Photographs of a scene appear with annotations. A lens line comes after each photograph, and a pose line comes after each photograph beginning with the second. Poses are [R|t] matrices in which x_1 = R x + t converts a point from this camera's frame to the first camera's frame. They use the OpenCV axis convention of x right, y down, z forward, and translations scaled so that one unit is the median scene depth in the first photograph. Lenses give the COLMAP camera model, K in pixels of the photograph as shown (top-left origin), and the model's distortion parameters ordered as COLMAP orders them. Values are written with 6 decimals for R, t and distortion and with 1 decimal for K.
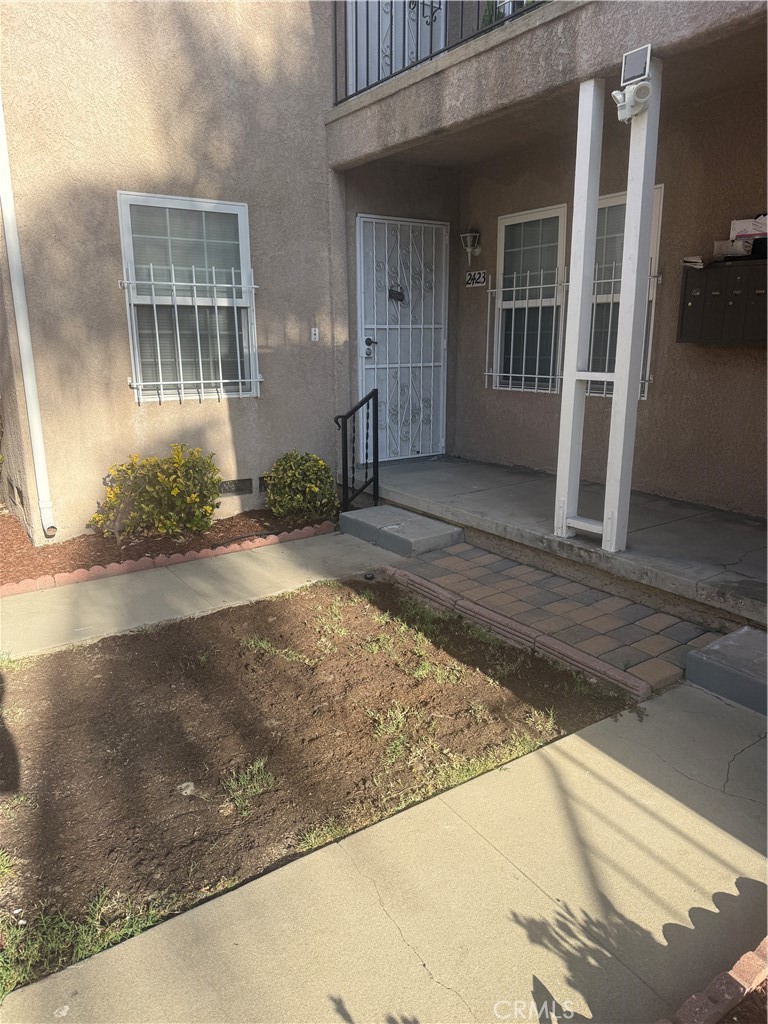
lens RADIAL K [[702.1, 0, 384.0], [0, 702.1, 512.0], [0, 0, 1]] dist [0.071592, -0.000994]
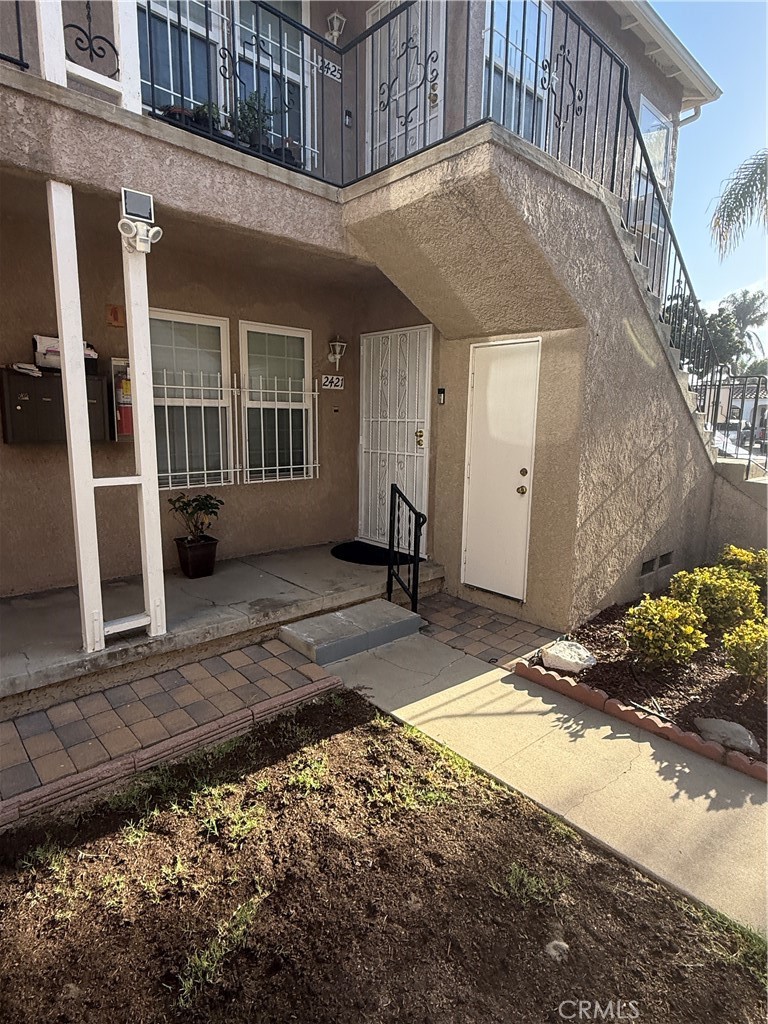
lens RADIAL K [[570.8, 0, 384.0], [0, 570.8, 512.0], [0, 0, 1]] dist [0.002611, -0.000498]
pose [[-0.145041, -0.137210, 0.979866, -0.660613], [0.258693, 0.950630, 0.171408, -0.219194], [-0.955008, 0.278346, -0.102385, 0.878411]]
